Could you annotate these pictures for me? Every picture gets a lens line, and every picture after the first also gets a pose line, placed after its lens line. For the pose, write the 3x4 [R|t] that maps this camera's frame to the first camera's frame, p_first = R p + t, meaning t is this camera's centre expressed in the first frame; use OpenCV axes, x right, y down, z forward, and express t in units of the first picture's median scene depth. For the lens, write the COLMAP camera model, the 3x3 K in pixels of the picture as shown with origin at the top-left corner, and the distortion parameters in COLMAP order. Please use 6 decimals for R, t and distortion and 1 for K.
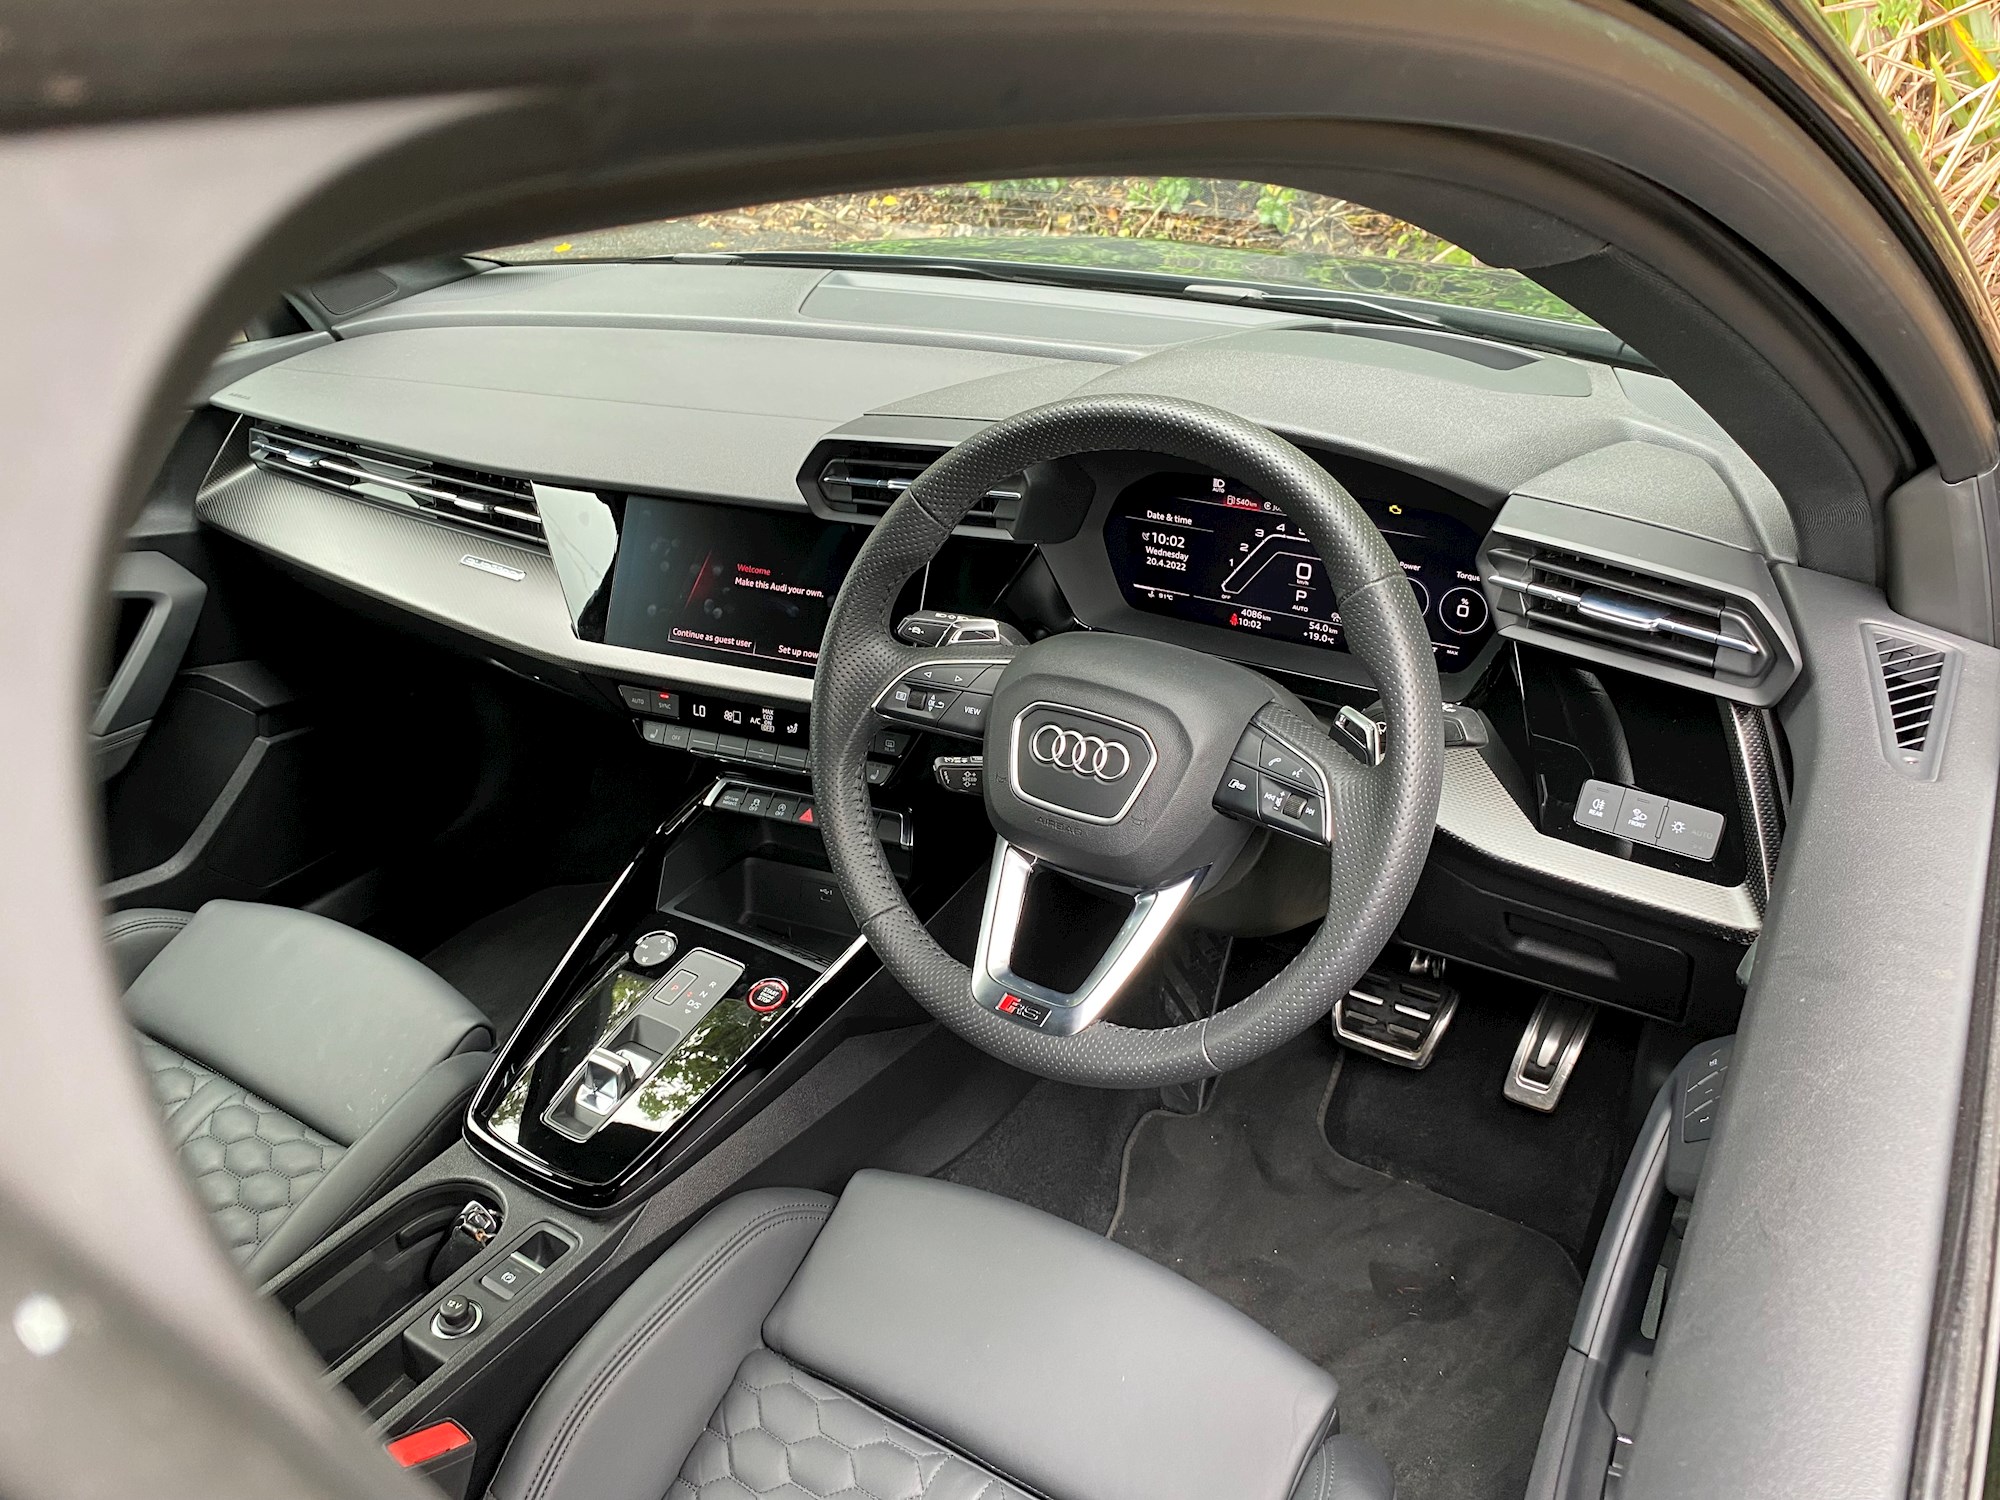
lens RADIAL K [[1506.4, 0, 997.8], [0, 1506.4, 750.6], [0, 0, 1]] dist [0.003660, -0.004498]
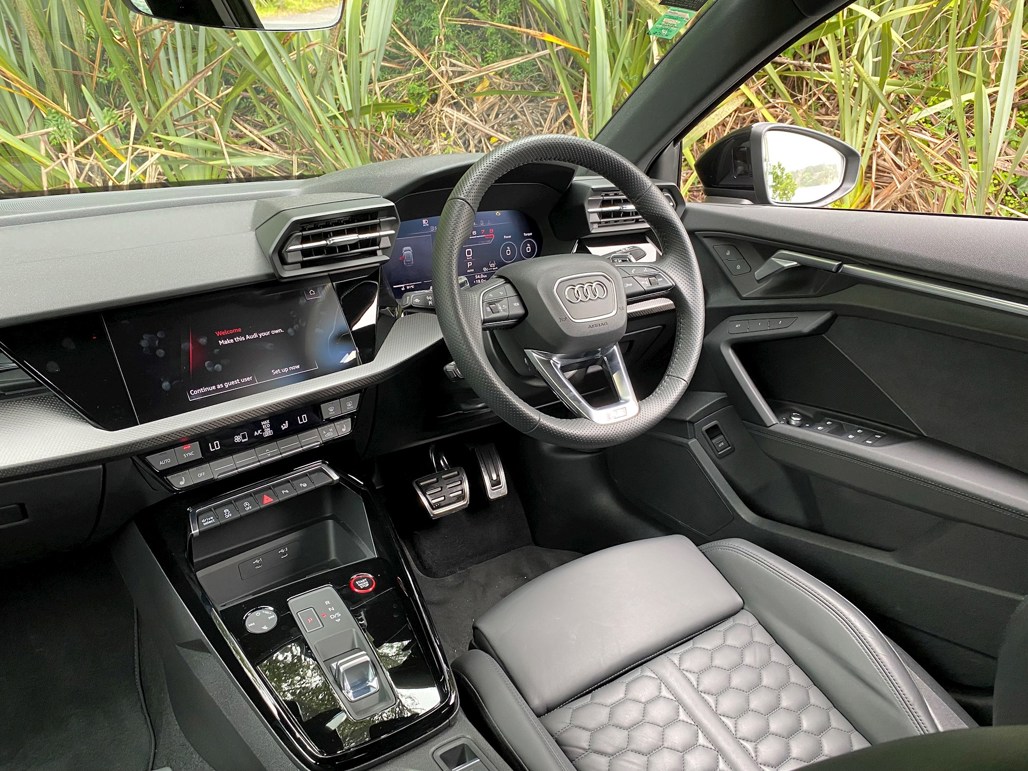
lens RADIAL K [[774.3, 0, 511.3], [0, 774.3, 385.8], [0, 0, 1]] dist [0.003660, -0.004498]
pose [[0.374098, -0.279469, 0.884278, -0.729902], [0.442431, 0.891791, 0.094671, -0.023283], [-0.815049, 0.355816, 0.457263, 0.449491]]
